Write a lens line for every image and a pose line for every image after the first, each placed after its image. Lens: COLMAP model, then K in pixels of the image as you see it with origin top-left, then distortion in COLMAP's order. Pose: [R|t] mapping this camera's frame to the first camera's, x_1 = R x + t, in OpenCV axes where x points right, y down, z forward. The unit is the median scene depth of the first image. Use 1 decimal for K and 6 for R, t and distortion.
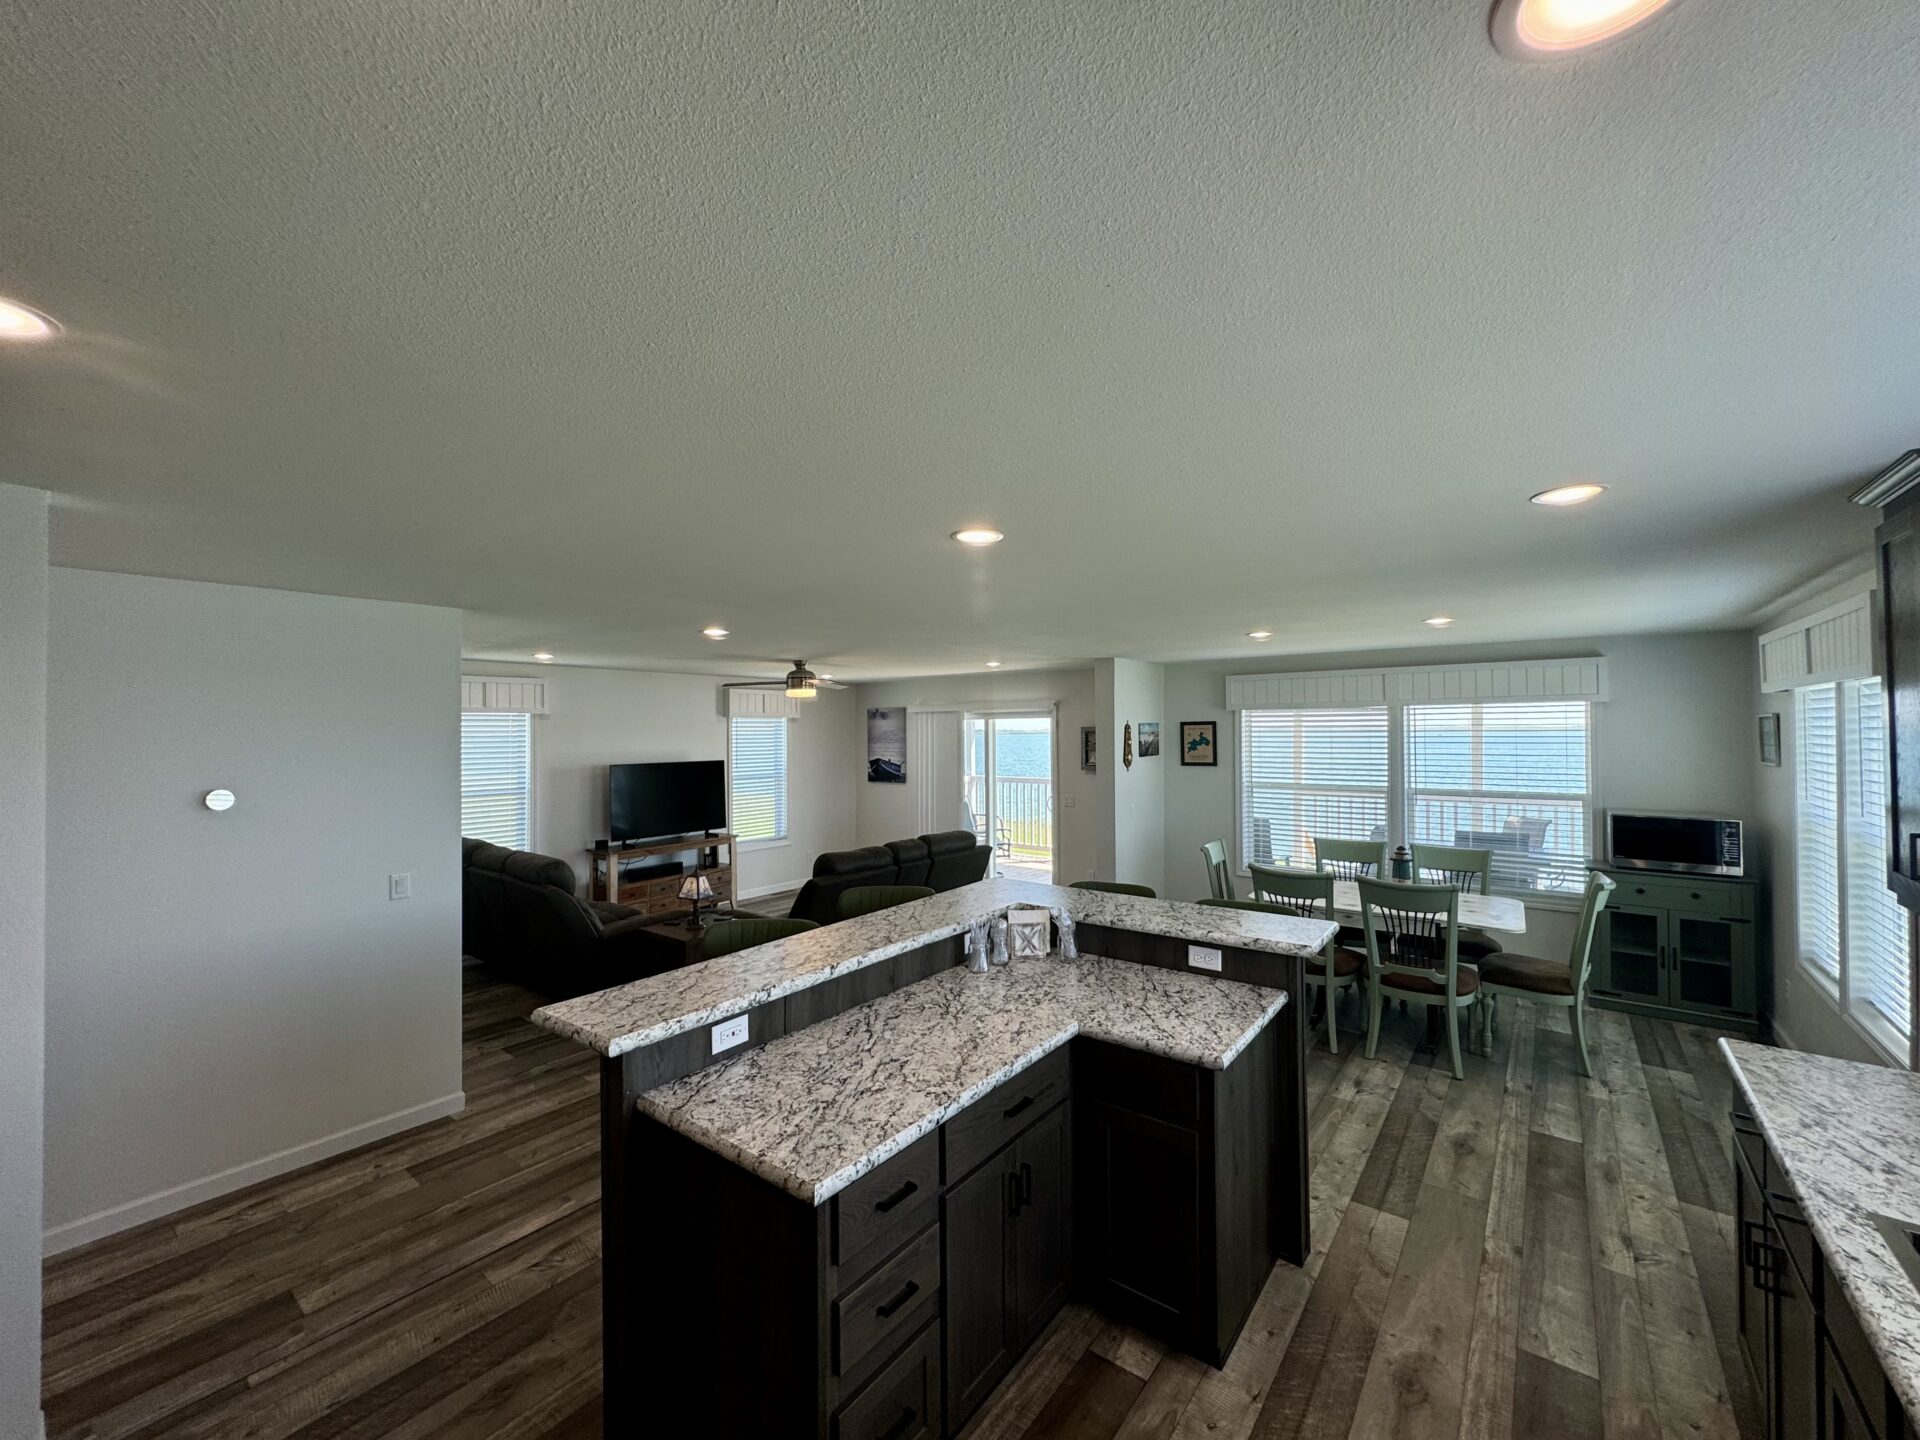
lens RADIAL K [[765.4, 0, 960.1], [0, 765.4, 718.5], [0, 0, 1]] dist [-0.001592, -0.000168]
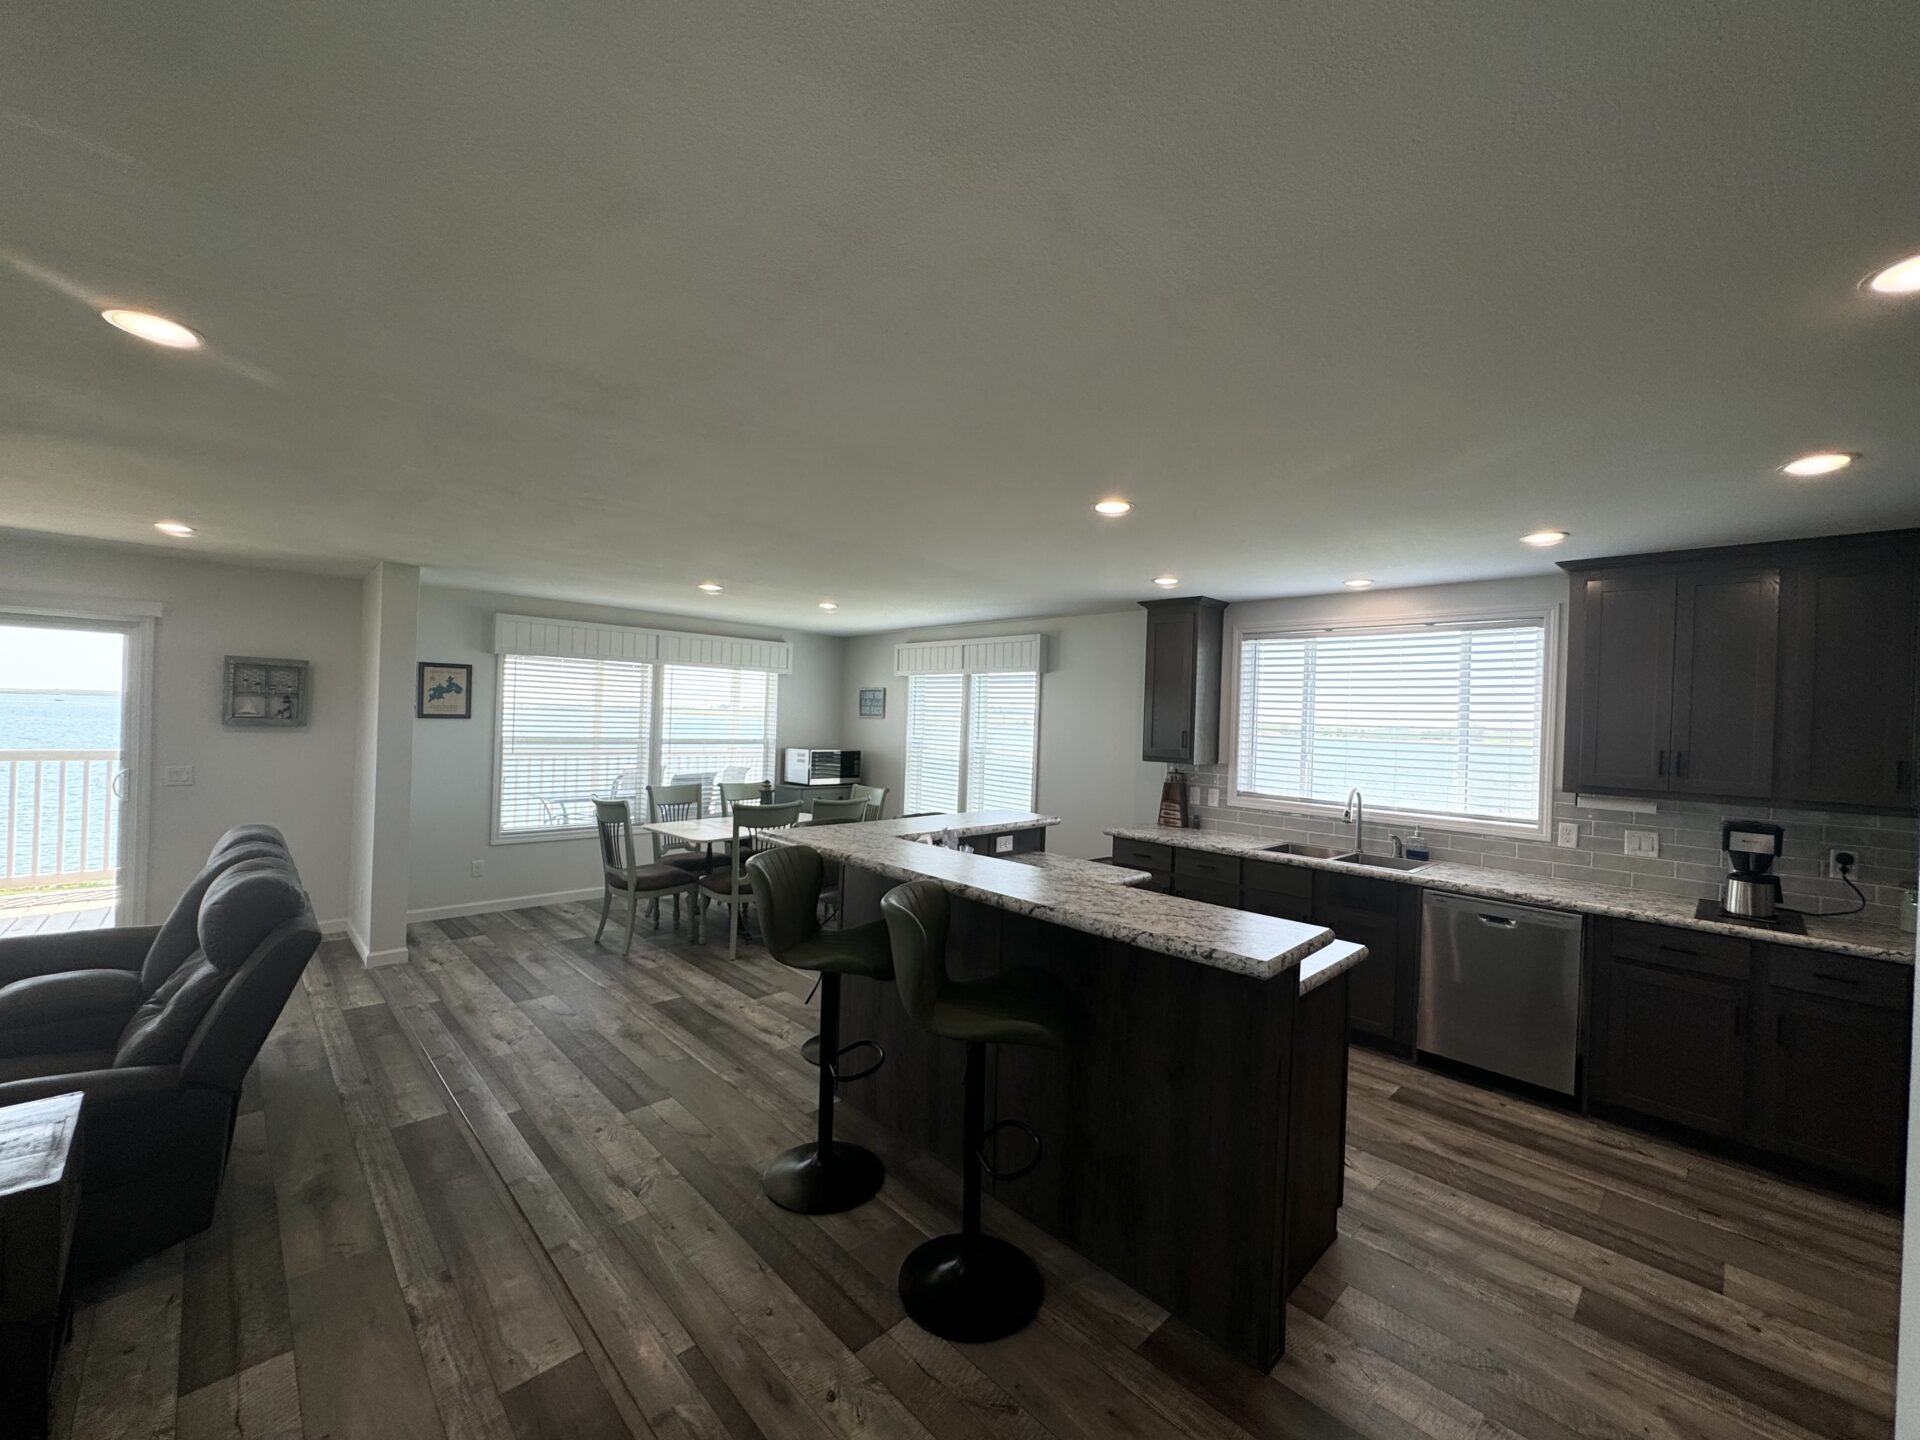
lens RADIAL K [[765.4, 0, 960.1], [0, 765.4, 718.5], [0, 0, 1]] dist [-0.001592, -0.000168]
pose [[0.139099, 0.012557, 0.990199, -0.433612], [-0.049182, 0.998773, -0.005757, 0.042427], [-0.989056, -0.047899, 0.139546, 0.373746]]
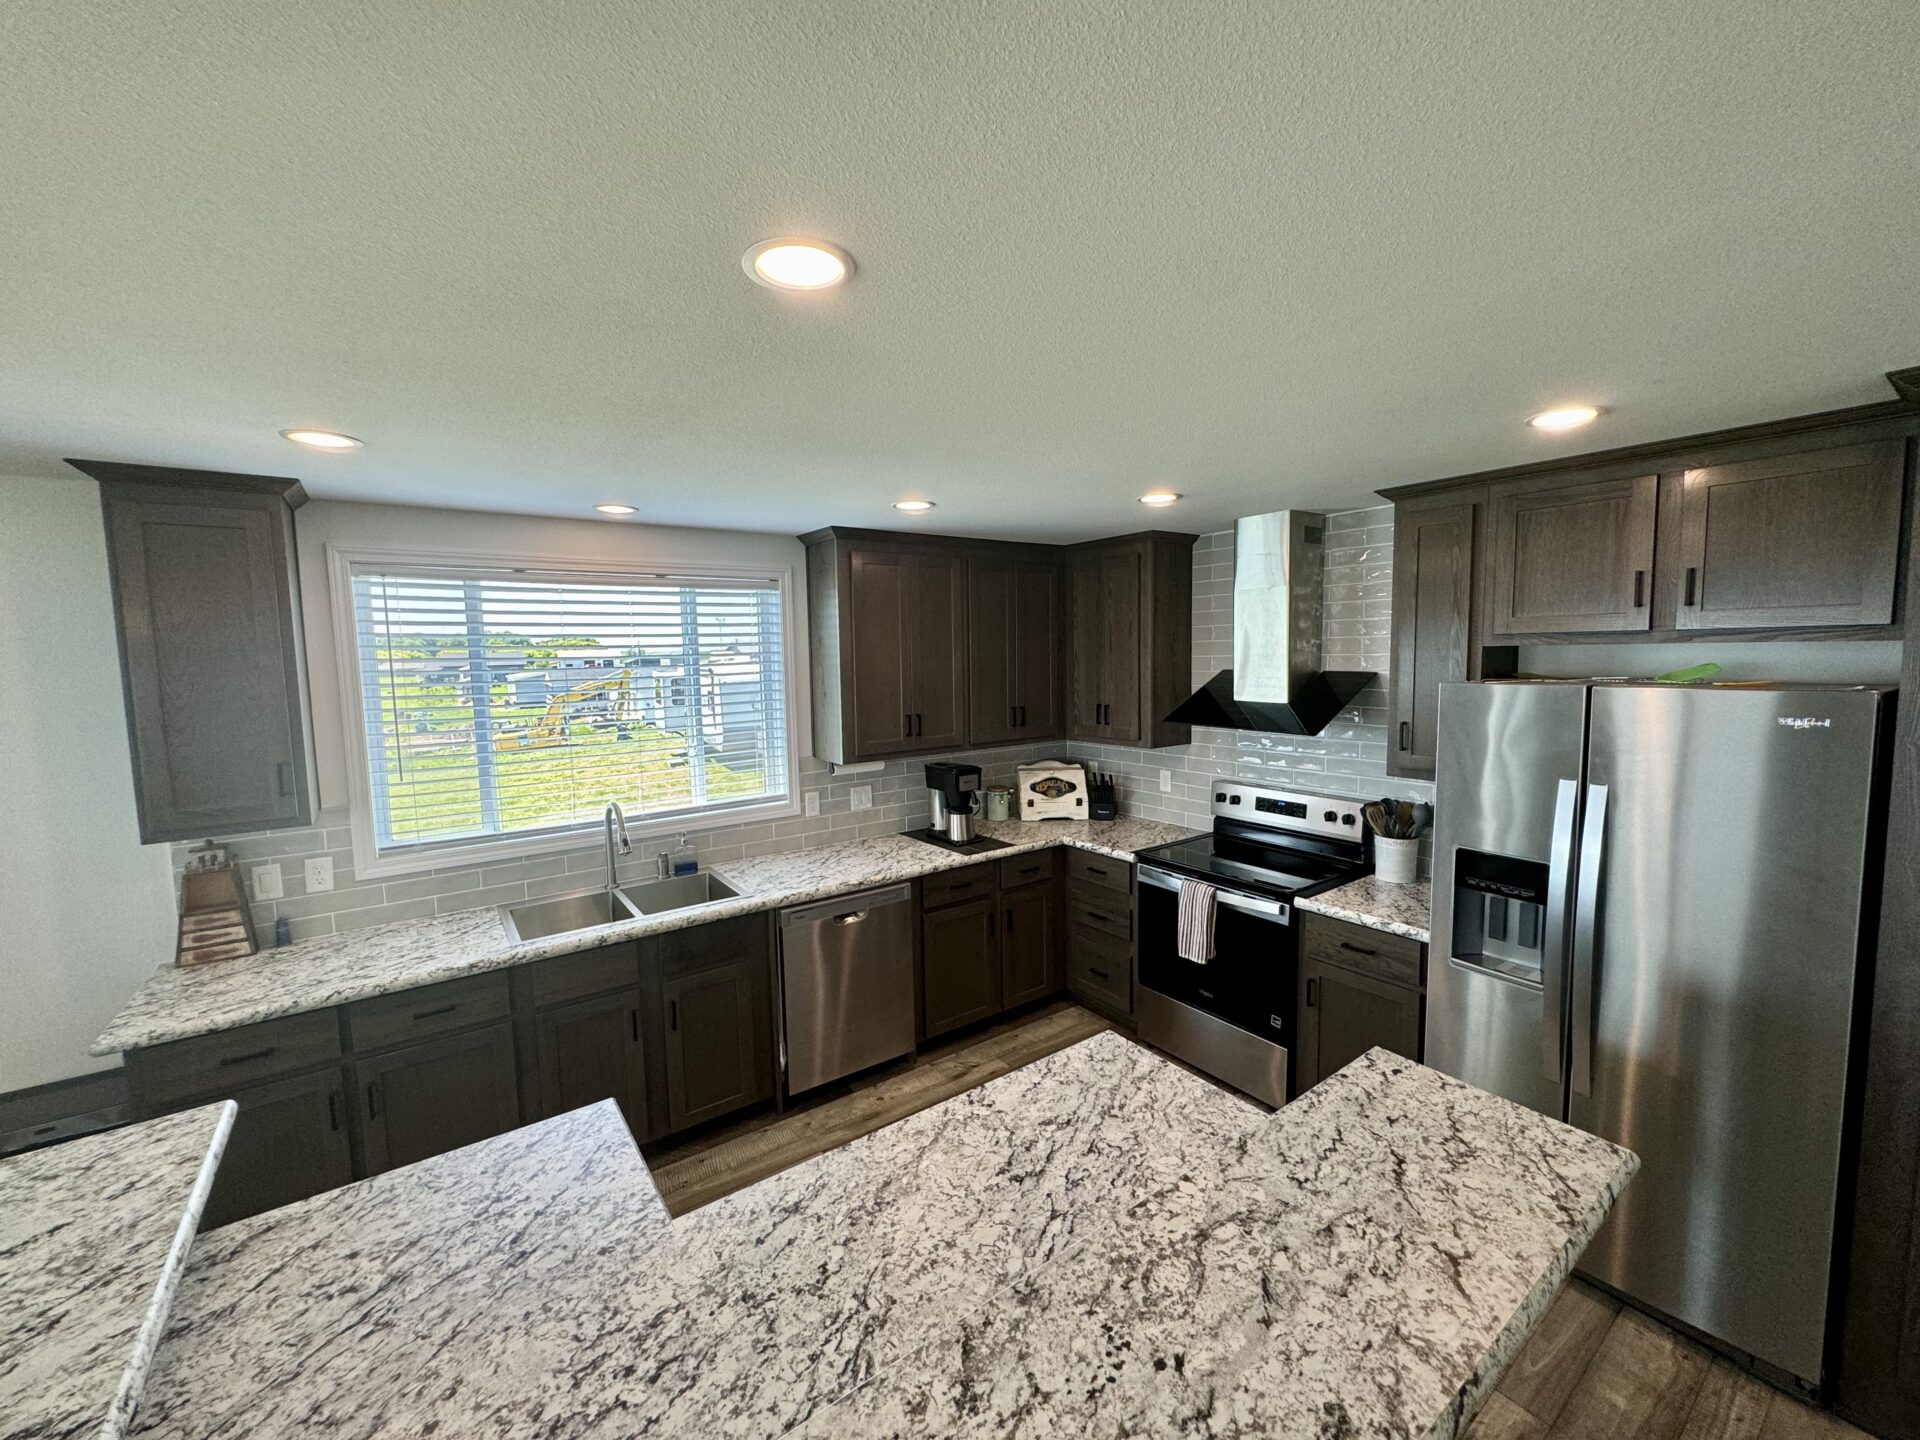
lens RADIAL K [[765.4, 0, 960.1], [0, 765.4, 718.5], [0, 0, 1]] dist [-0.001592, -0.000168]
pose [[-0.958641, 0.000522, 0.284616, -0.071325], [0.022672, 0.996961, 0.074535, 0.000484], [-0.283712, 0.077905, -0.955740, 0.508575]]
